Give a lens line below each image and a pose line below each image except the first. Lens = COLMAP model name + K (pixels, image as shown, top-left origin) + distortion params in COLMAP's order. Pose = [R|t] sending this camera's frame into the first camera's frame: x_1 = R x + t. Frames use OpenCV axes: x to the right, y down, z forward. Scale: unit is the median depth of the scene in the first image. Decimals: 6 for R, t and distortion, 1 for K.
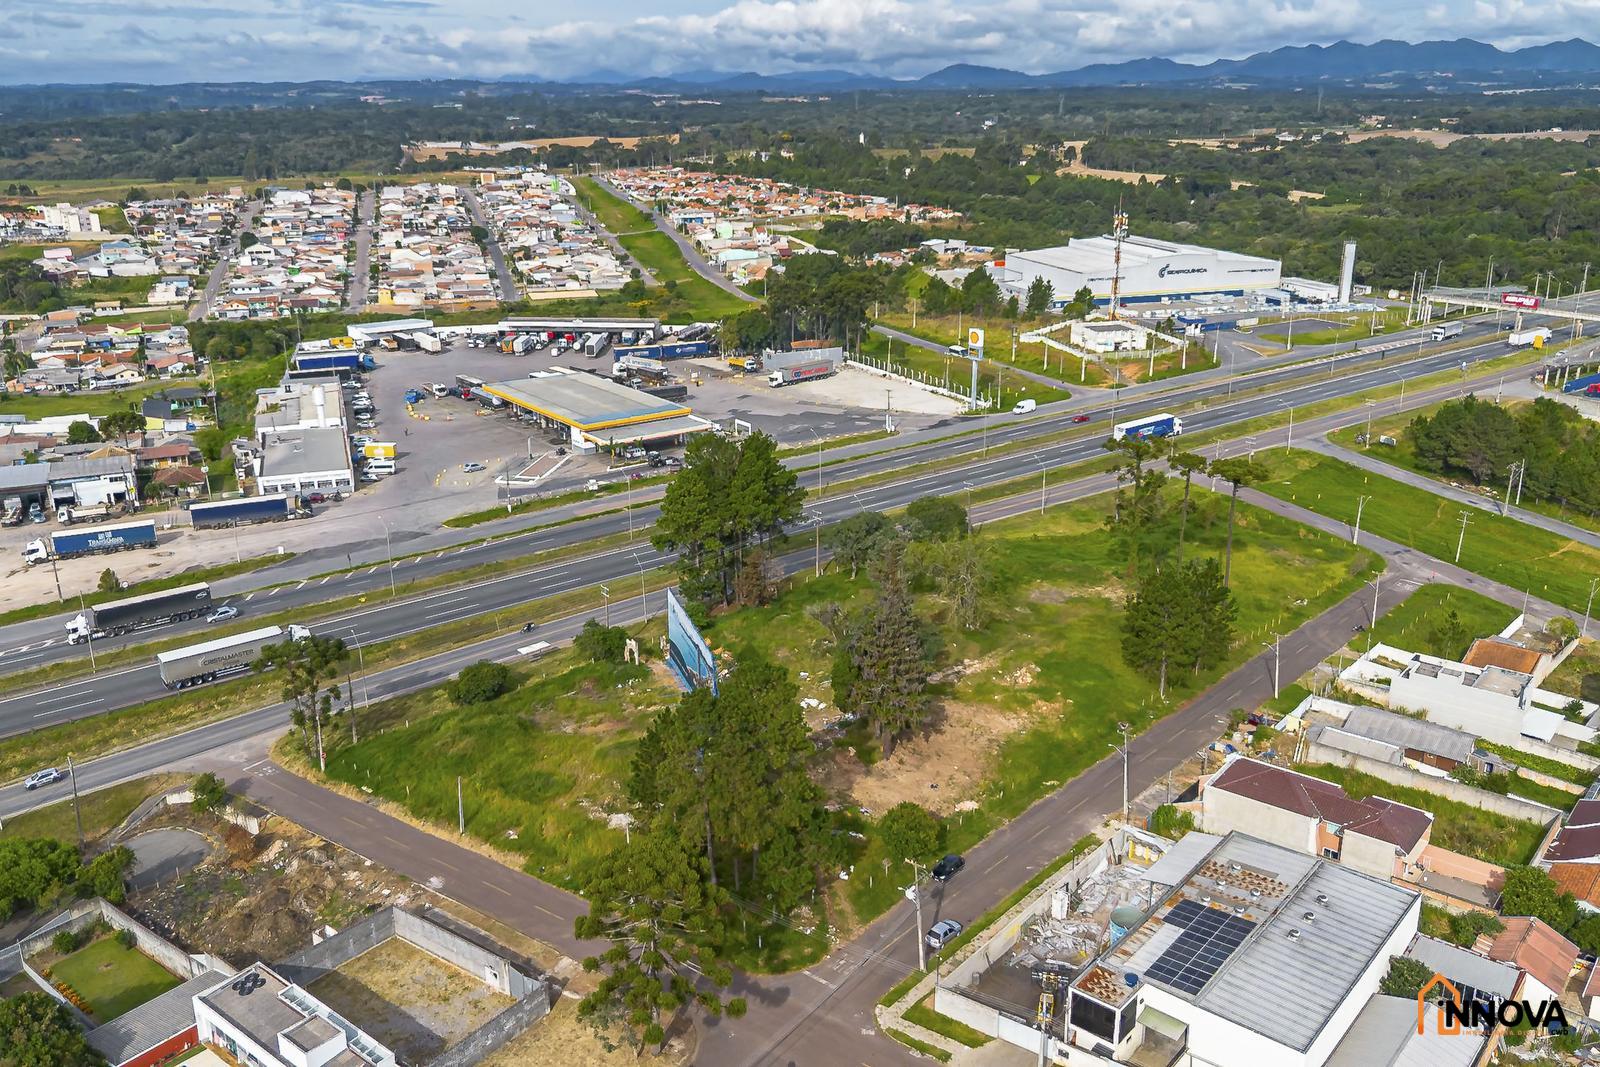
lens RADIAL K [[1347.3, 0, 806.1], [0, 1347.3, 535.0], [0, 0, 1]] dist [0.072103, -0.078716]
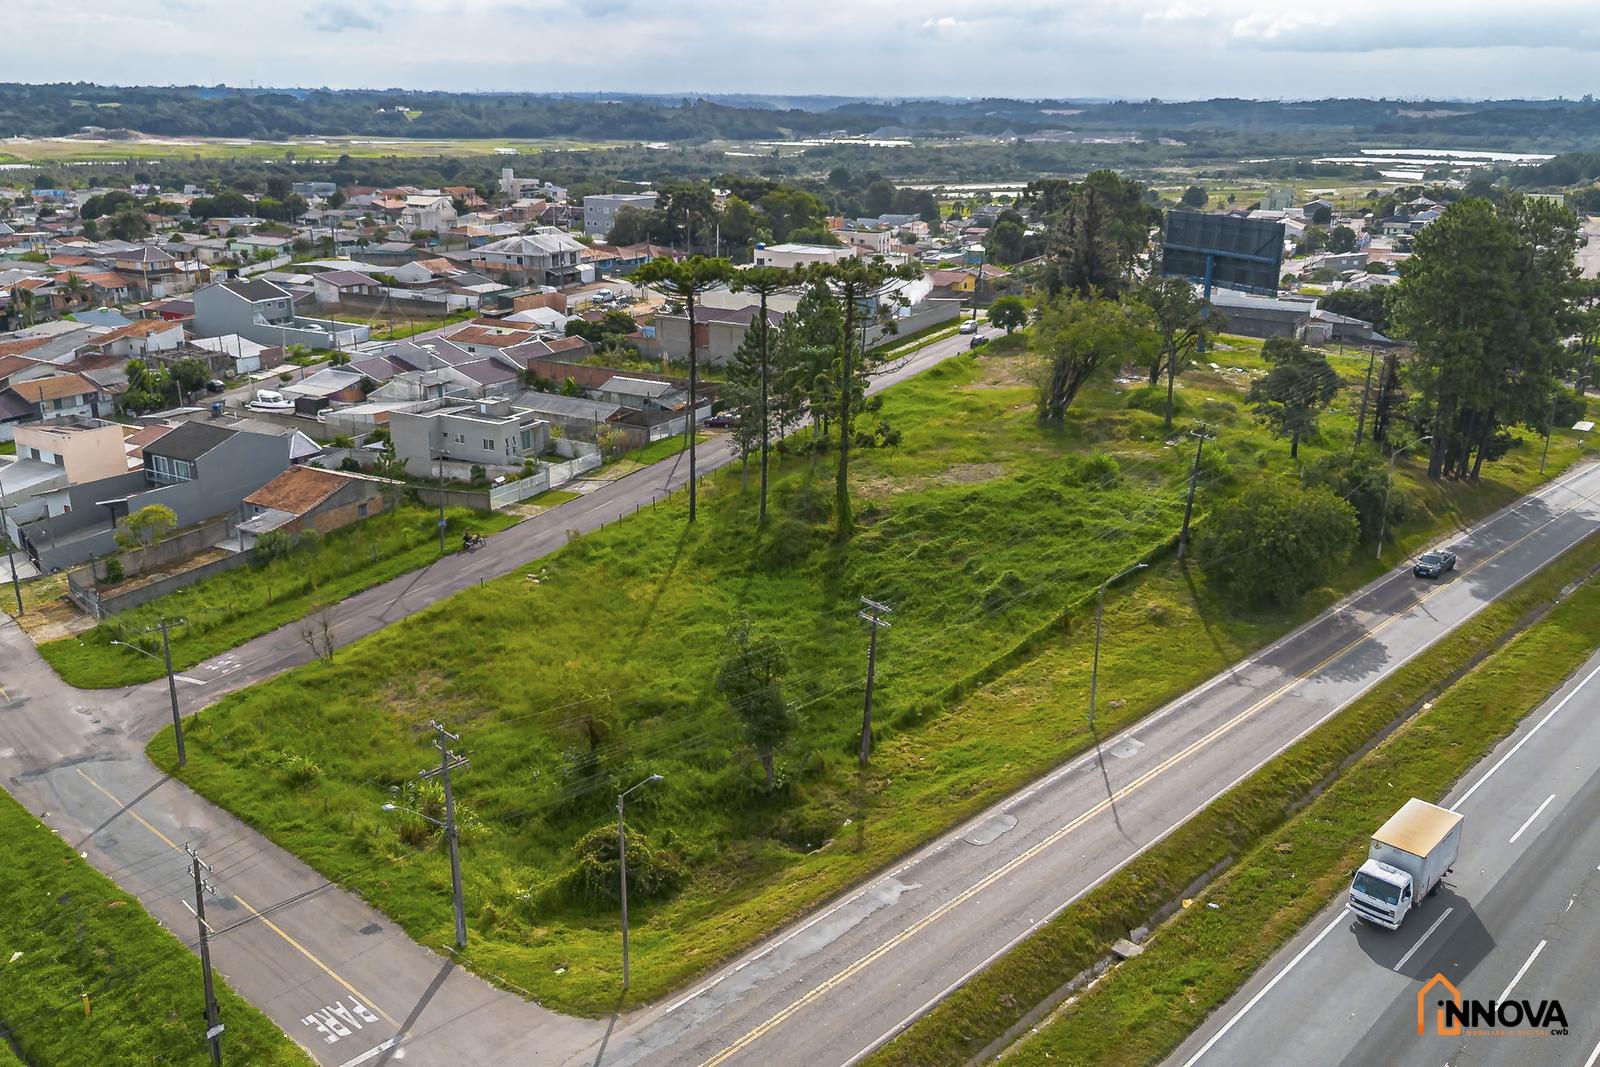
lens RADIAL K [[1347.3, 0, 803.1], [0, 1347.3, 535.6], [0, 0, 1]] dist [0.072103, -0.078716]
pose [[-0.985505, 0.047155, -0.162960, 0.253621], [-0.059035, 0.805226, 0.590023, -0.206204], [0.159042, 0.591091, -0.790770, 1.050459]]
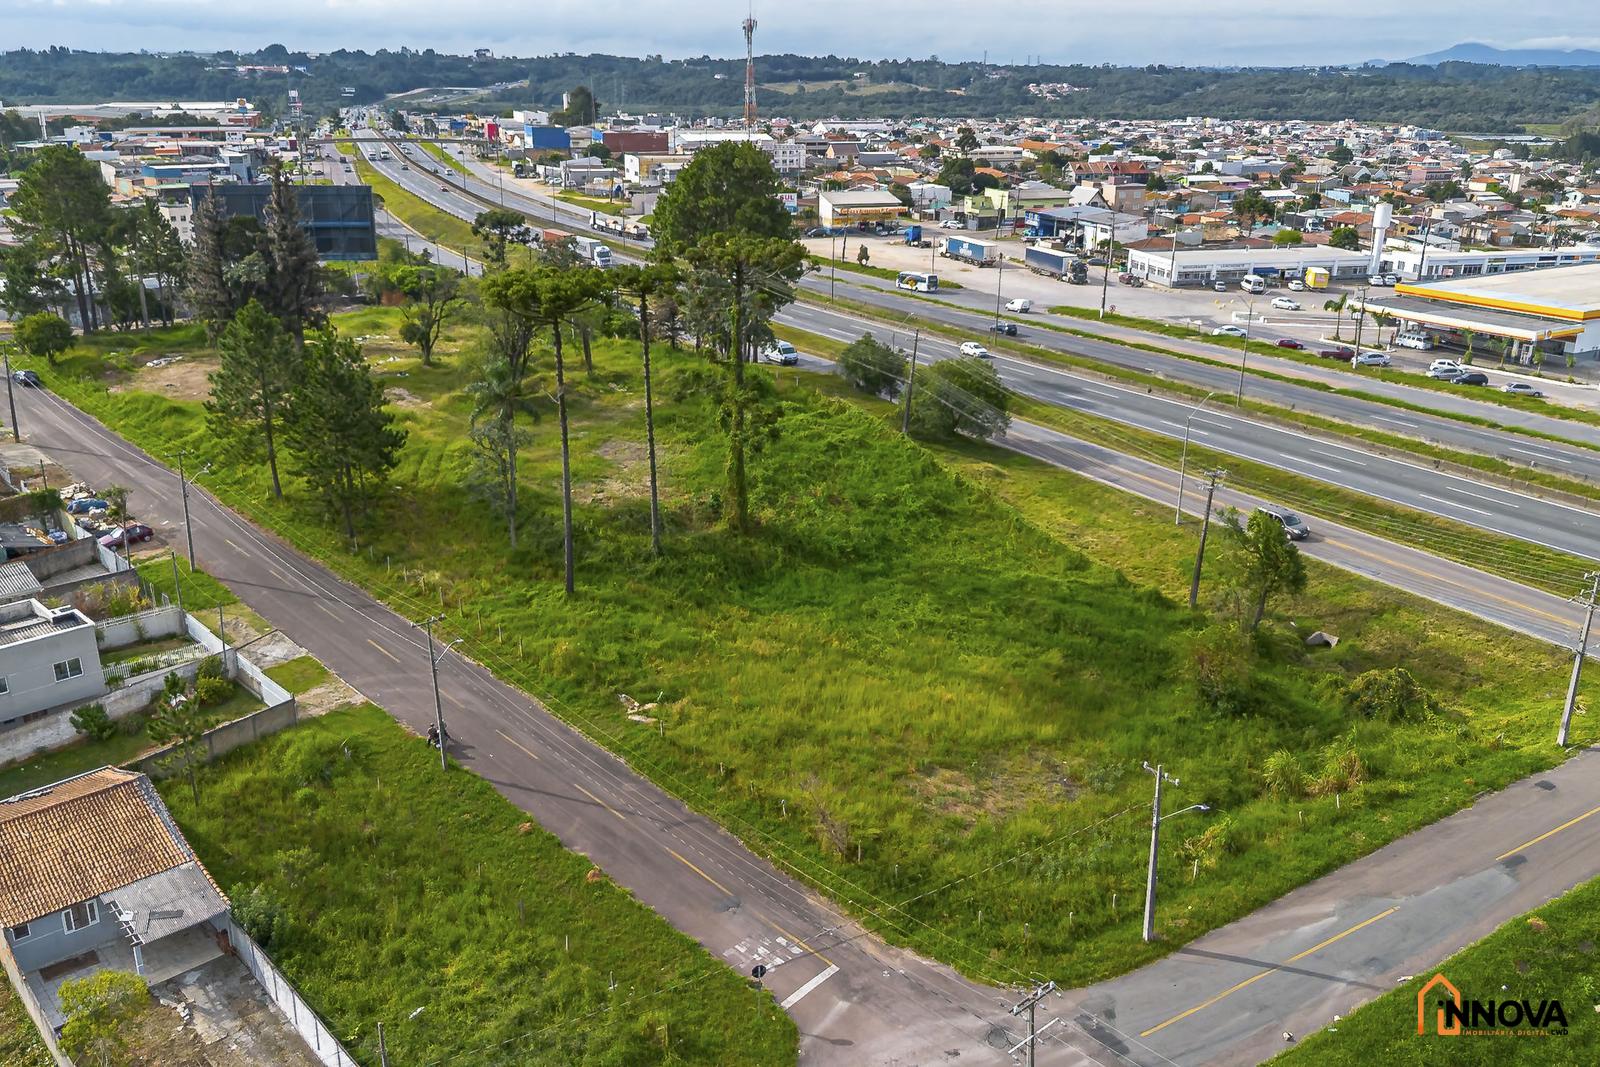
lens RADIAL K [[1347.3, 0, 799.8], [0, 1347.3, 535.7], [0, 0, 1]] dist [0.072103, -0.078716]
pose [[-0.107926, 0.331634, -0.937214, 0.527685], [-0.320269, 0.880865, 0.348576, -0.110704], [0.941159, 0.337781, 0.011144, 0.756720]]
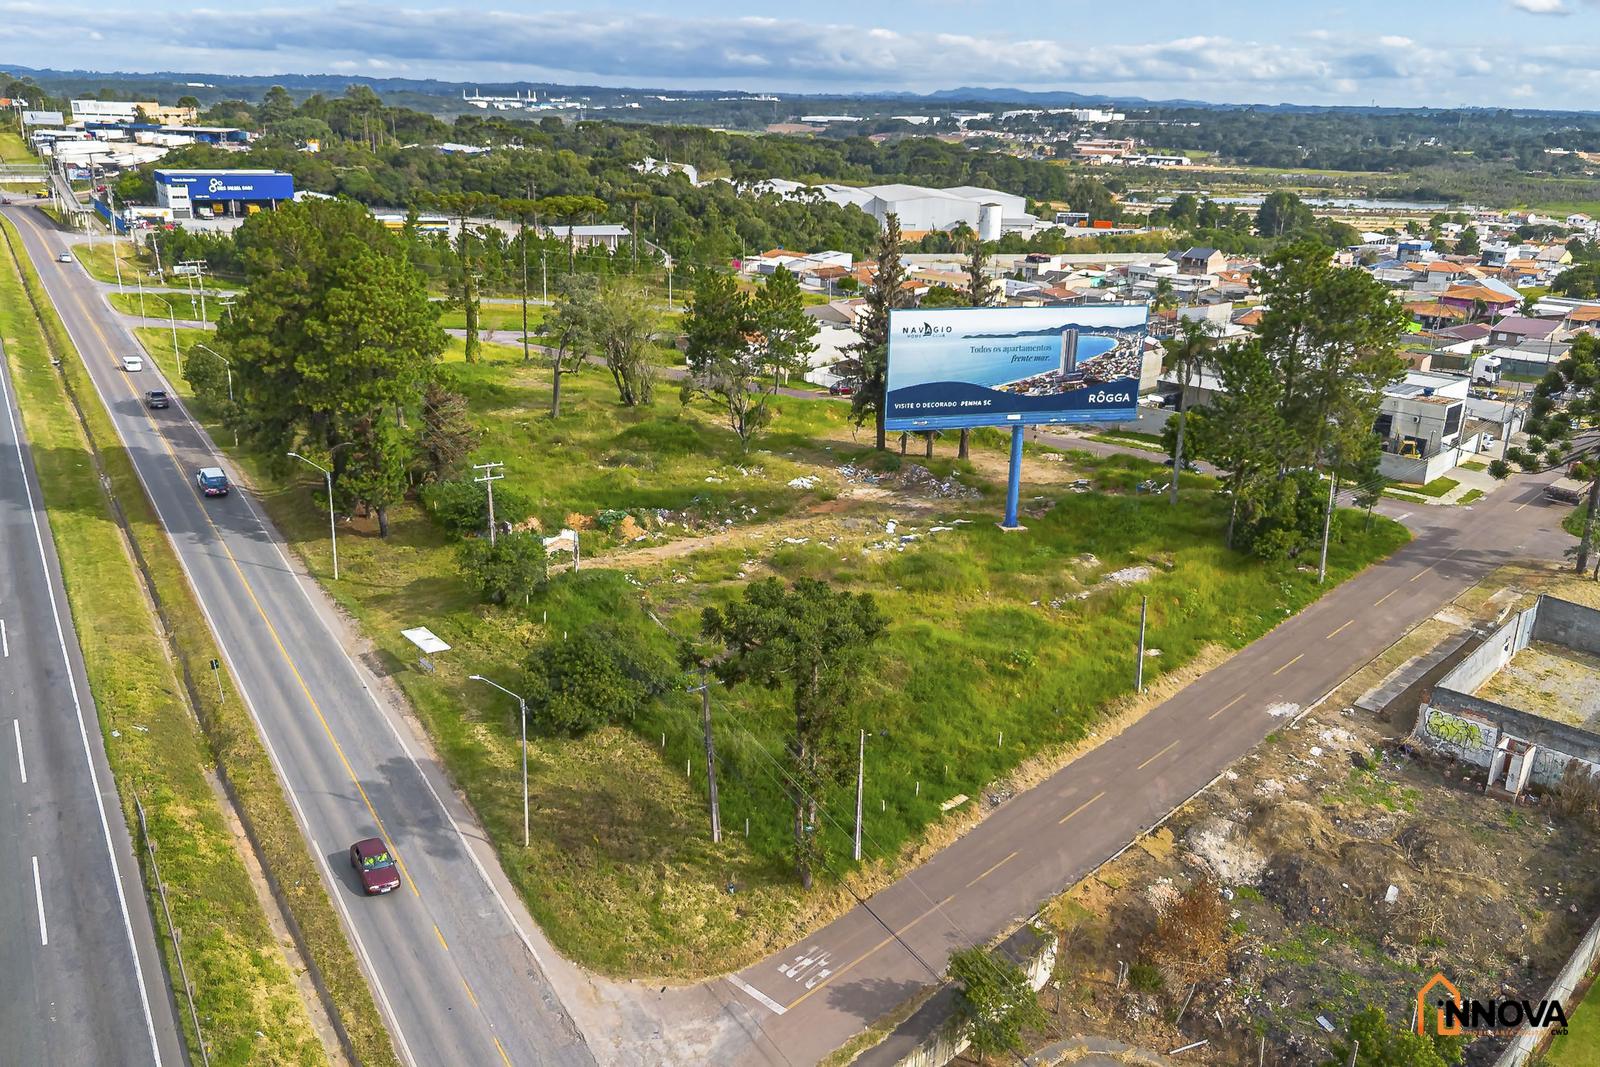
lens RADIAL K [[1347.3, 0, 802.7], [0, 1347.3, 526.2], [0, 0, 1]] dist [0.072103, -0.078716]
pose [[0.100221, -0.292270, 0.951070, -0.413153], [0.291980, 0.922436, 0.252702, -0.023328], [-0.951159, 0.252368, 0.177784, 0.510204]]
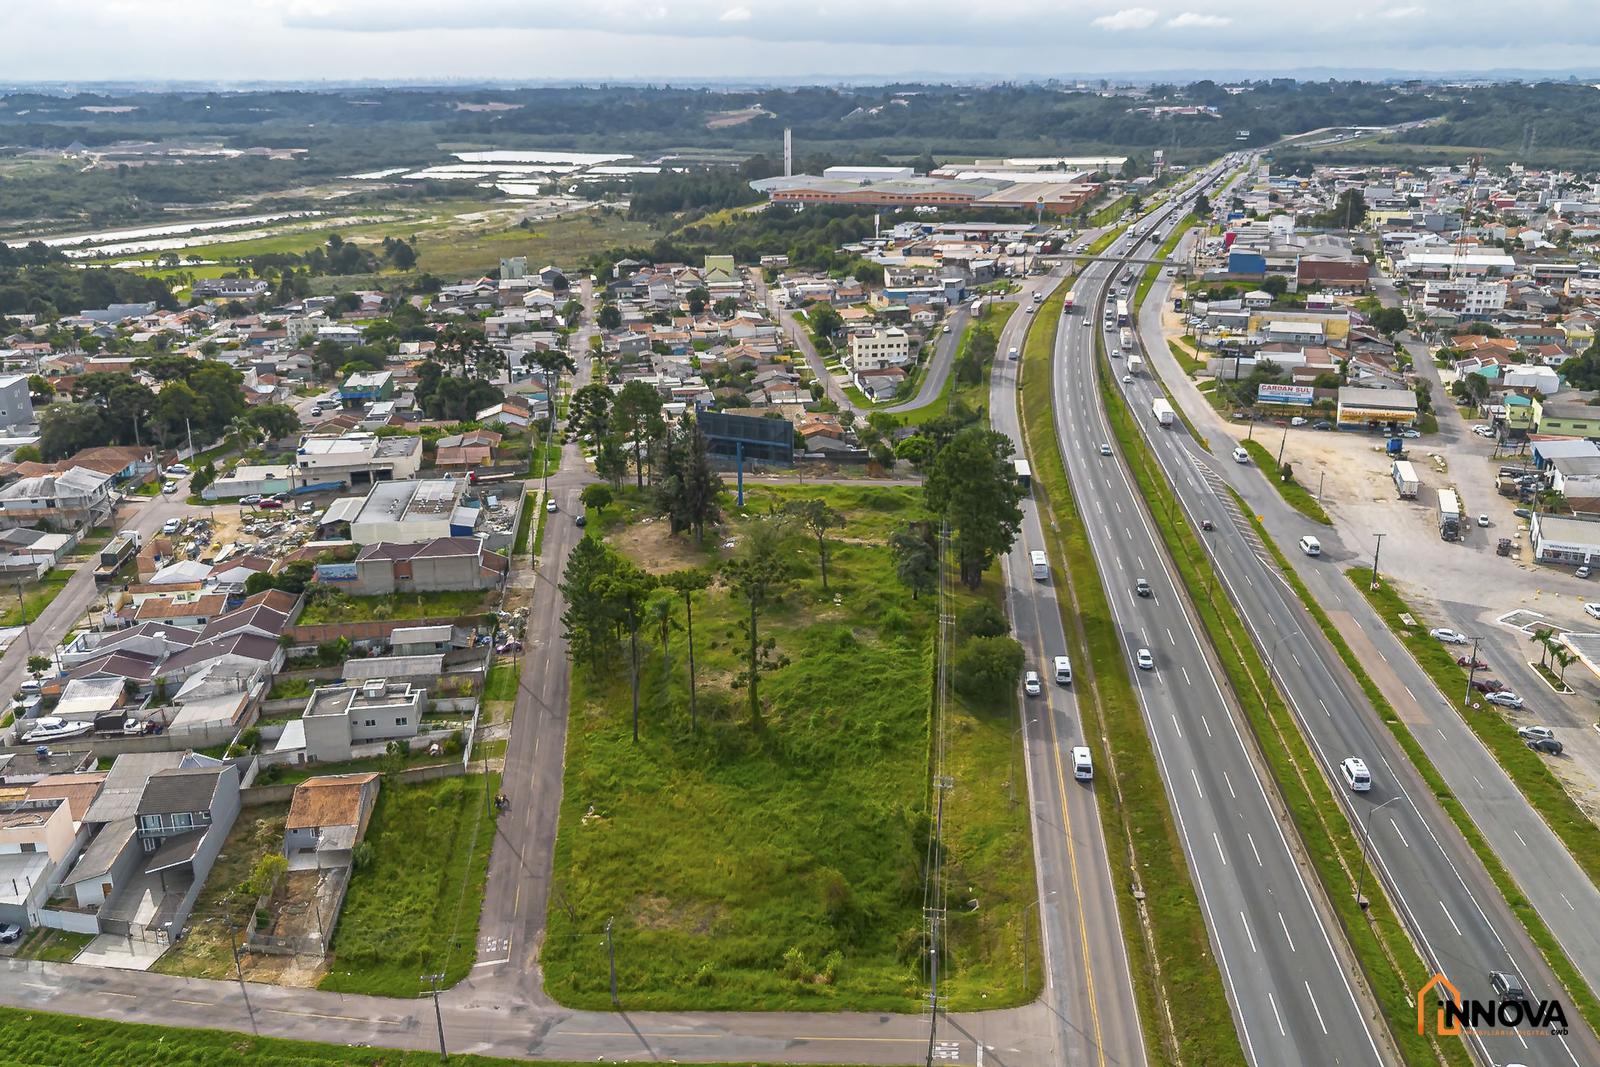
lens RADIAL K [[1347.3, 0, 800.9], [0, 1347.3, 537.2], [0, 0, 1]] dist [0.072103, -0.078716]
pose [[-0.683208, 0.244019, -0.688245, 0.570688], [-0.222409, 0.828194, 0.514420, -0.373374], [0.695529, 0.504528, -0.511557, 1.033322]]
